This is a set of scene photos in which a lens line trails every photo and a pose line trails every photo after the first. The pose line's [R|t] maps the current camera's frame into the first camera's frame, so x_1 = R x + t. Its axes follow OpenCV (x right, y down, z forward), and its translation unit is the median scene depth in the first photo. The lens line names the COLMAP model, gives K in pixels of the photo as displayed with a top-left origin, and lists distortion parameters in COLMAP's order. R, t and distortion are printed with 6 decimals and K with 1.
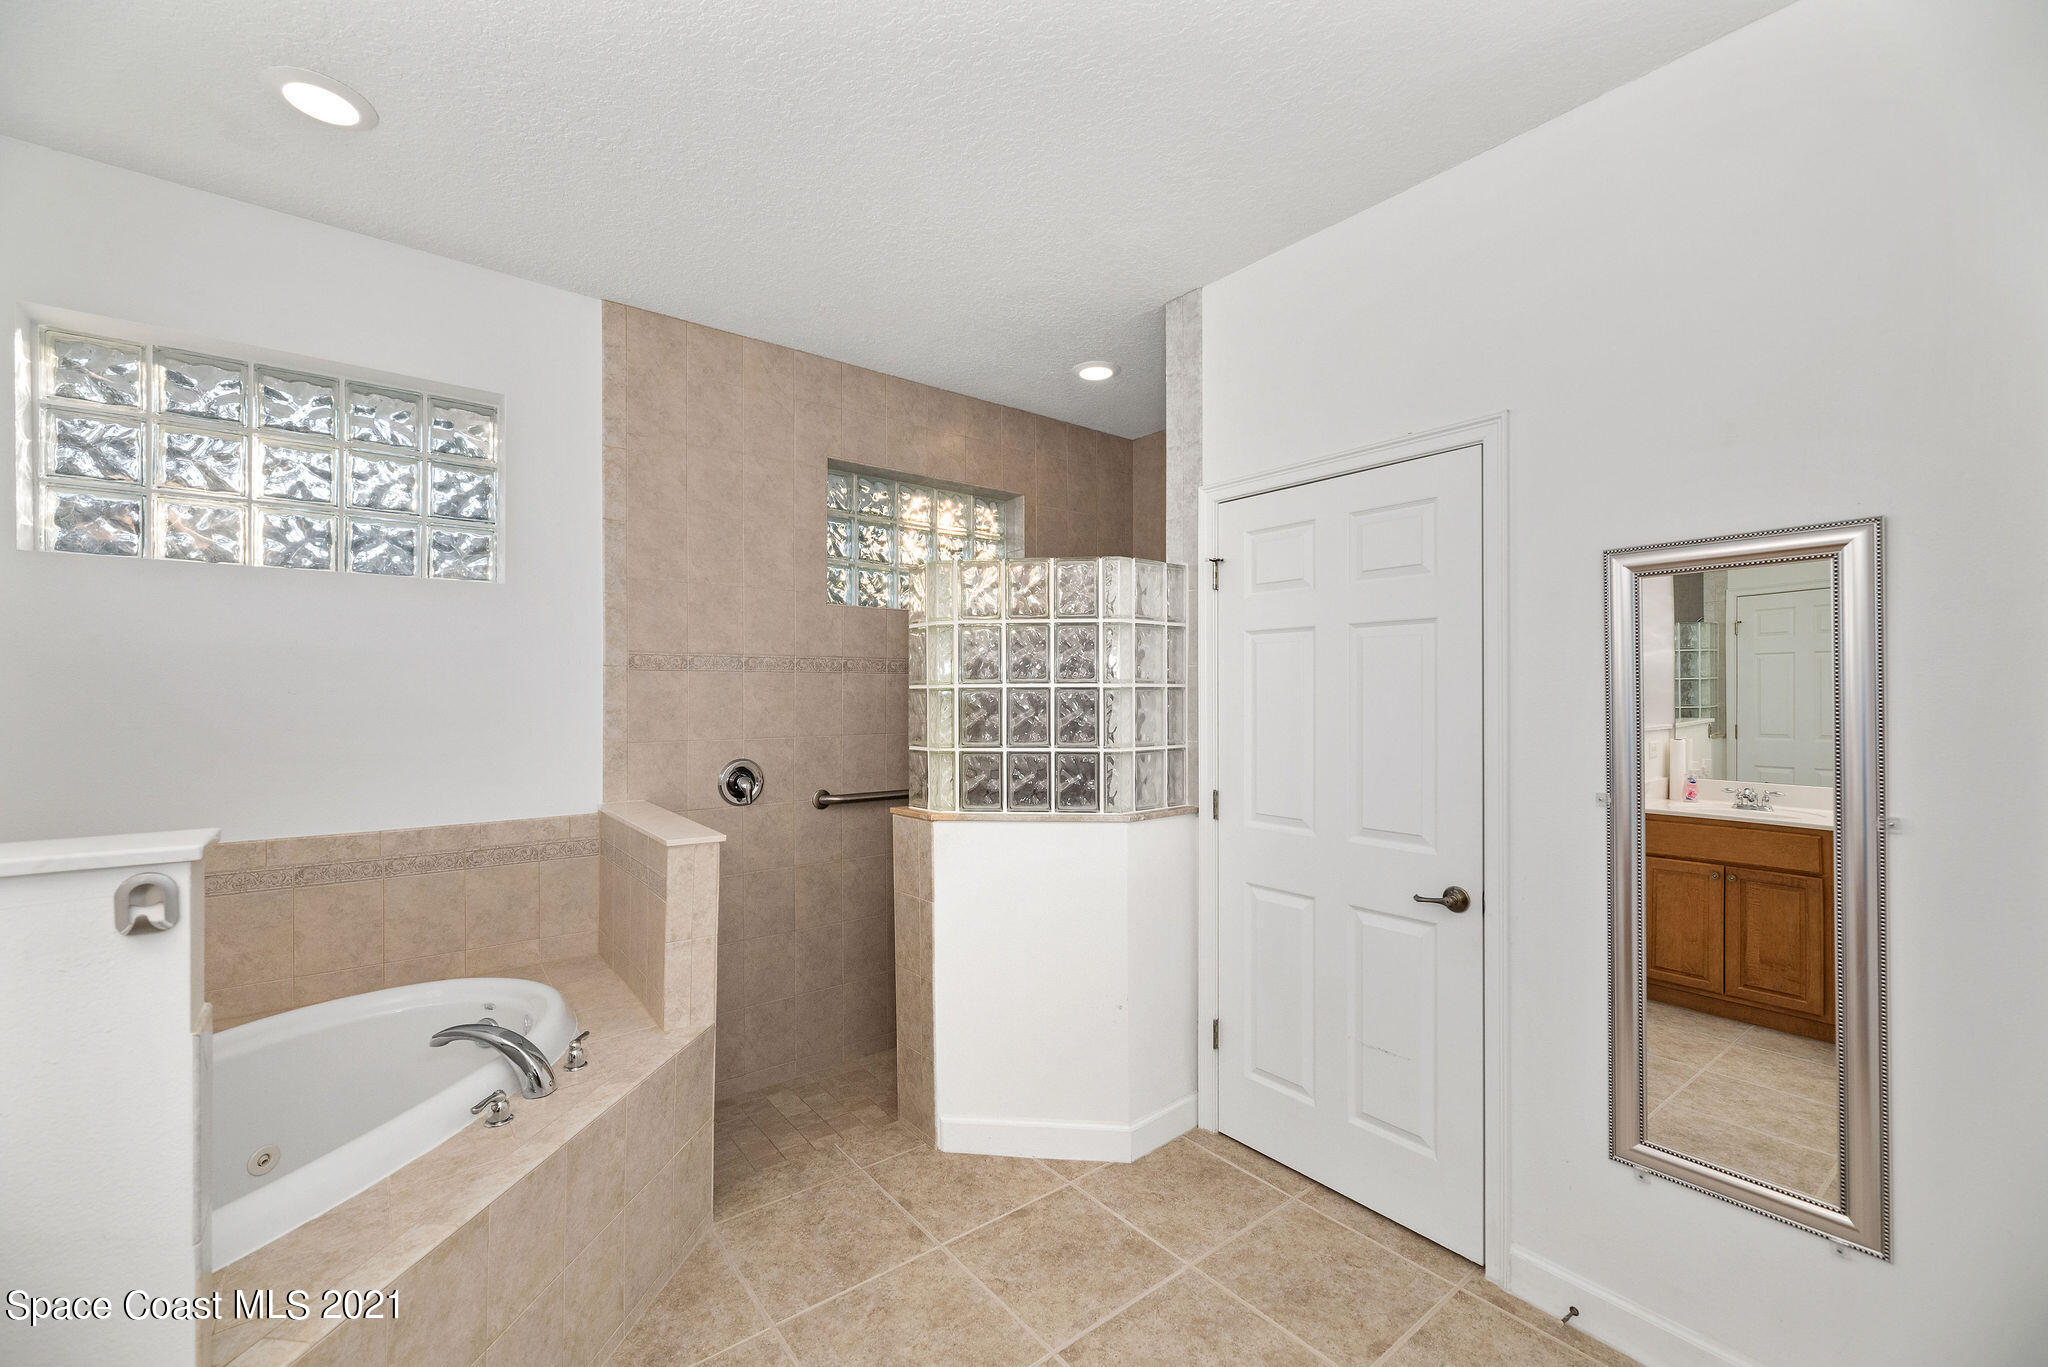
lens RADIAL K [[827.9, 0, 1050.9], [0, 827.9, 690.0], [0, 0, 1]] dist [0.002229, 0.000696]
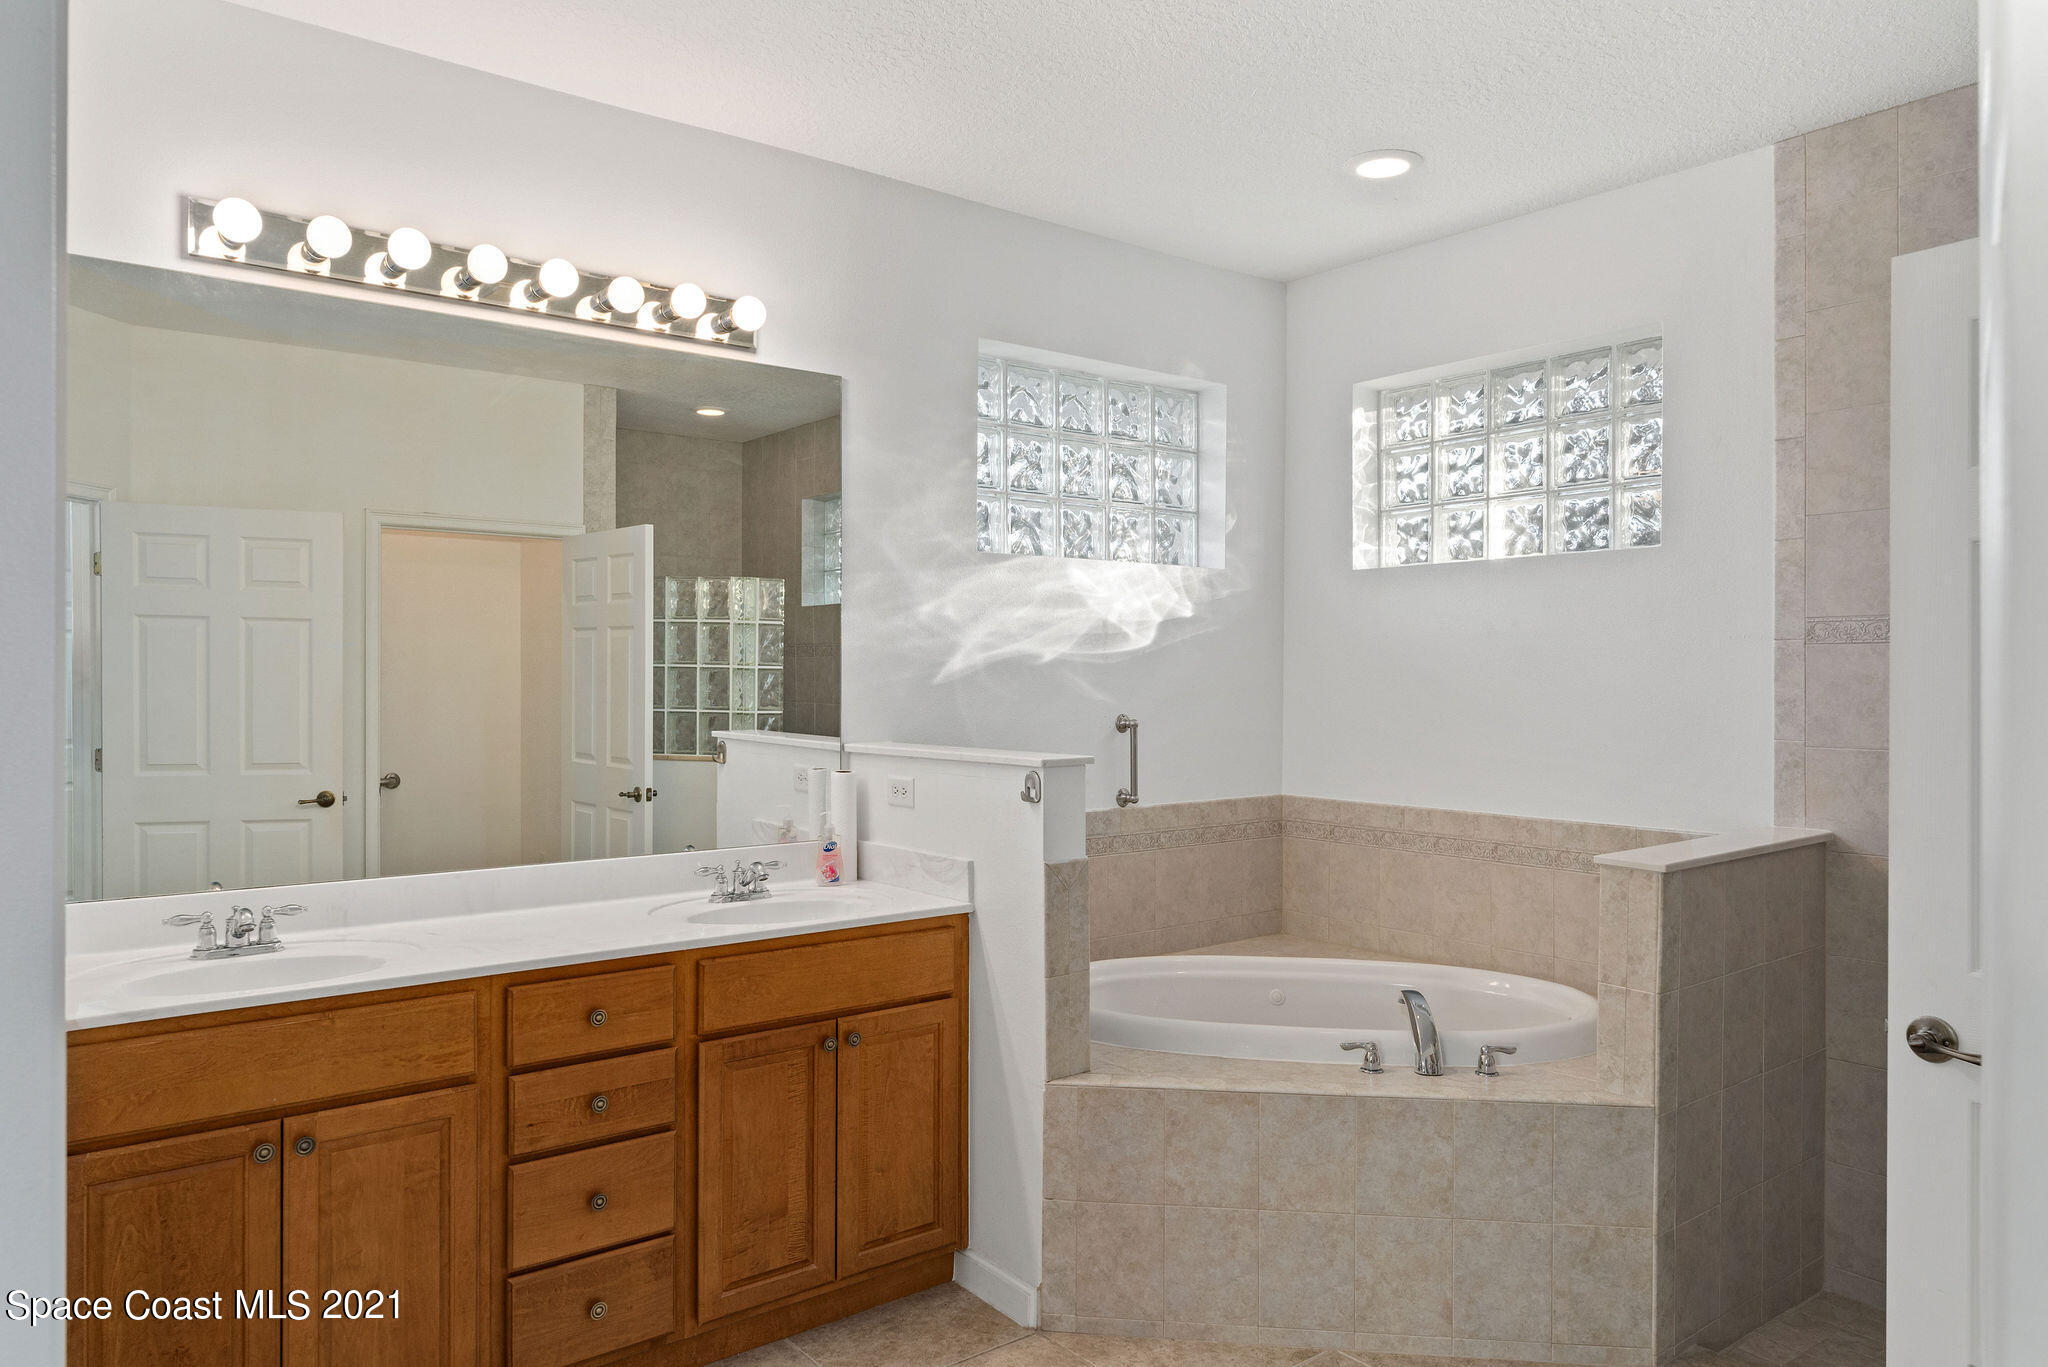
lens RADIAL K [[1389.5, 0, 1010.2], [0, 1389.5, 676.5], [0, 0, 1]] dist [0.001560, -0.001135]
pose [[-0.017970, -0.001261, -0.999838, 0.705790], [0.002437, 0.999996, -0.001305, 0.003344], [0.999836, -0.002460, -0.017967, 0.340654]]
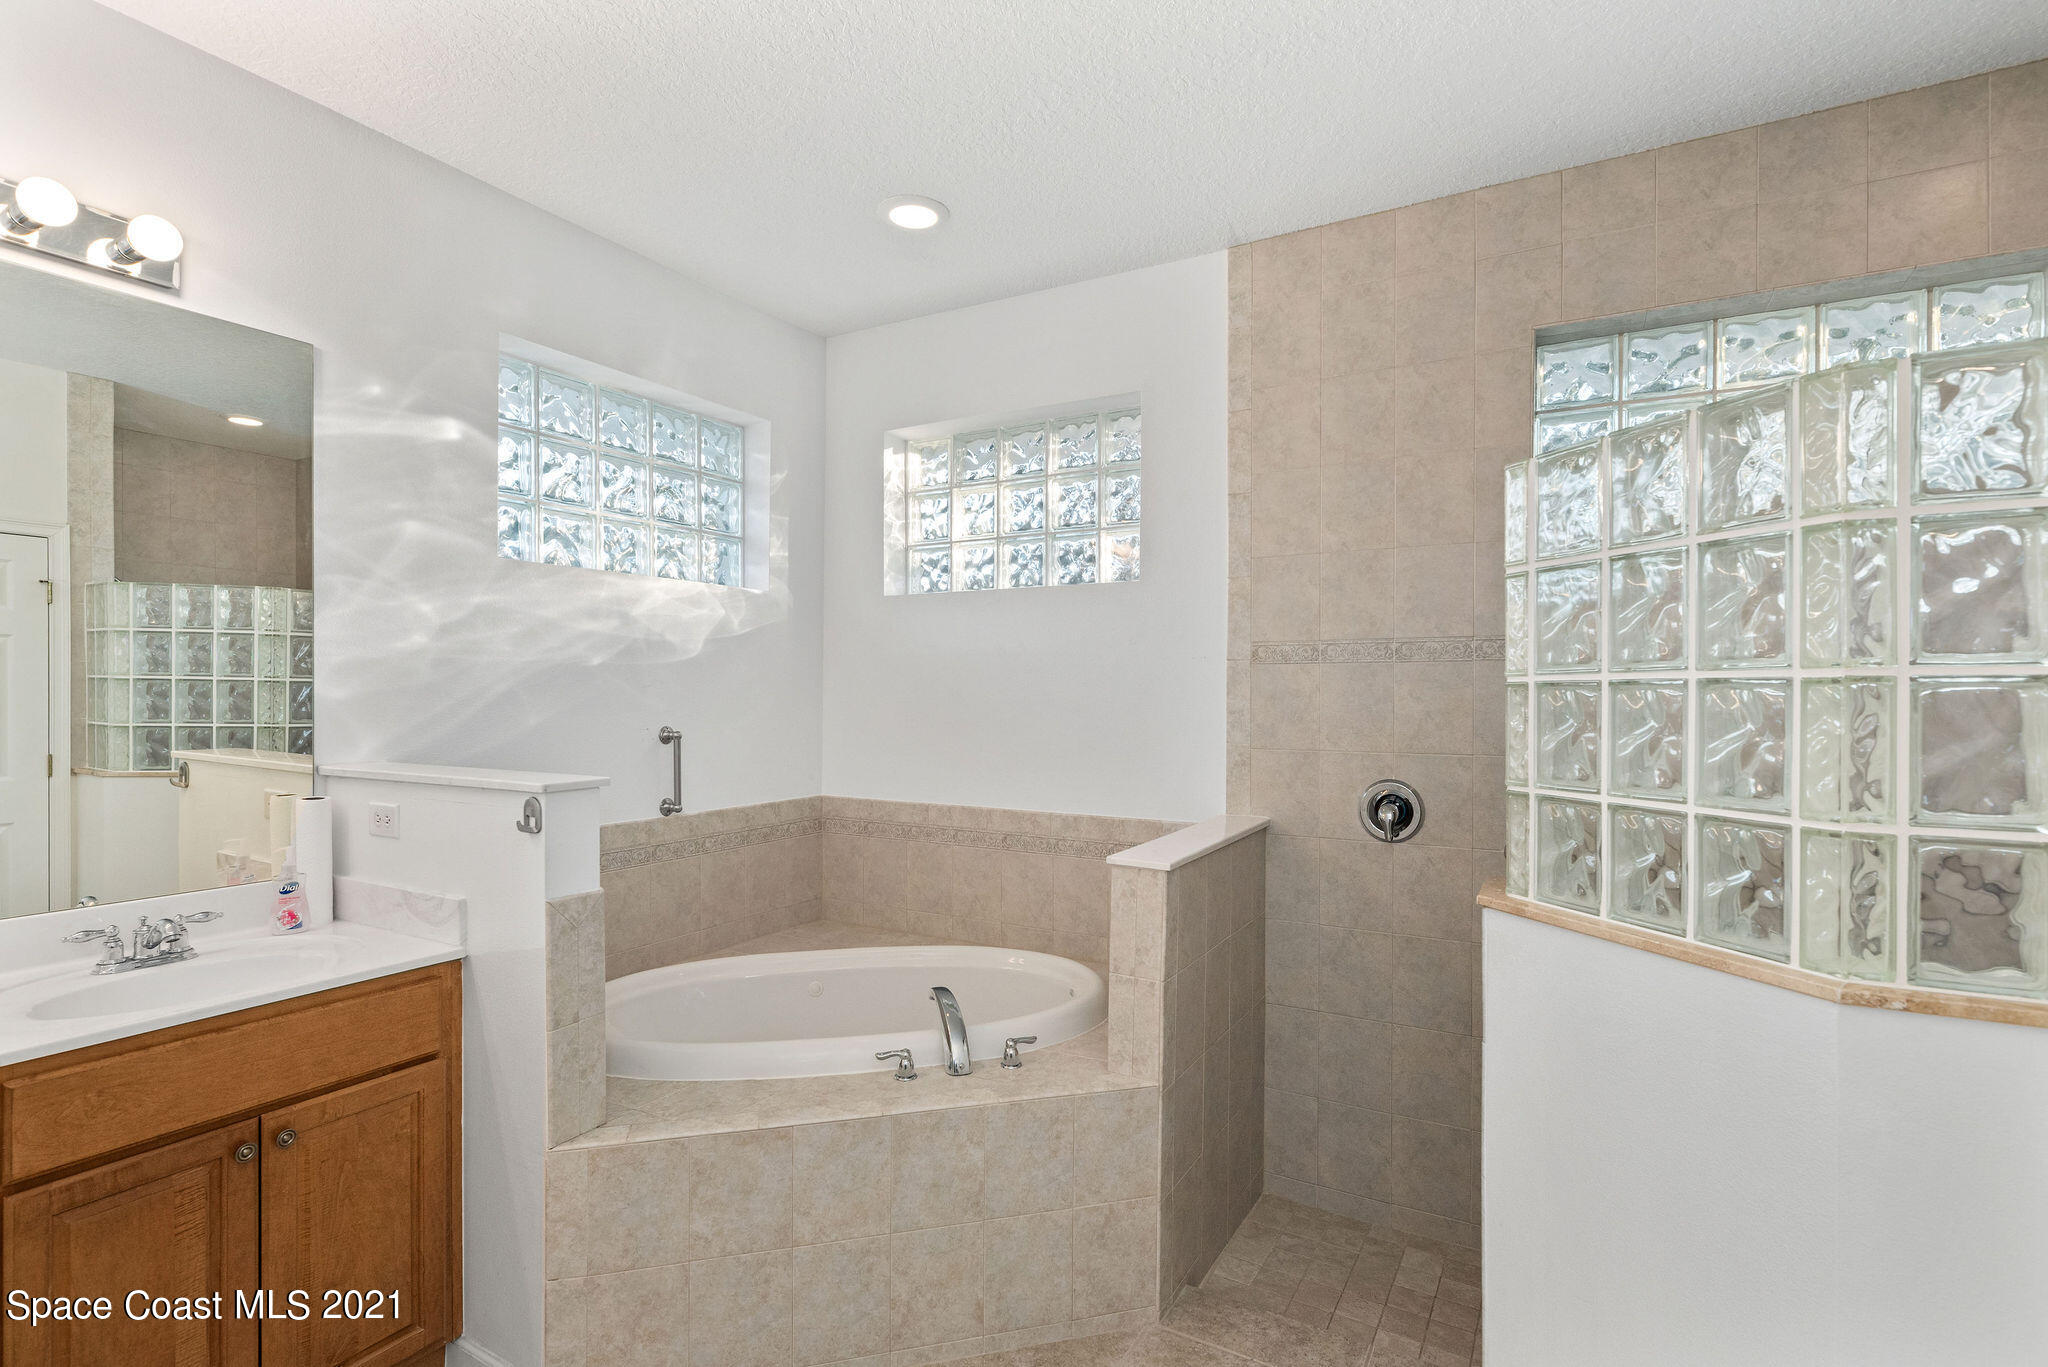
lens RADIAL K [[990.2, 0, 1014.5], [0, 990.2, 698.3], [0, 0, 1]] dist [-0.002205, -0.001539]
pose [[0.353561, 0.006379, -0.935390, 0.373741], [0.001201, 0.999973, 0.007274, 0.003695], [0.935411, -0.003695, 0.353544, 0.407619]]
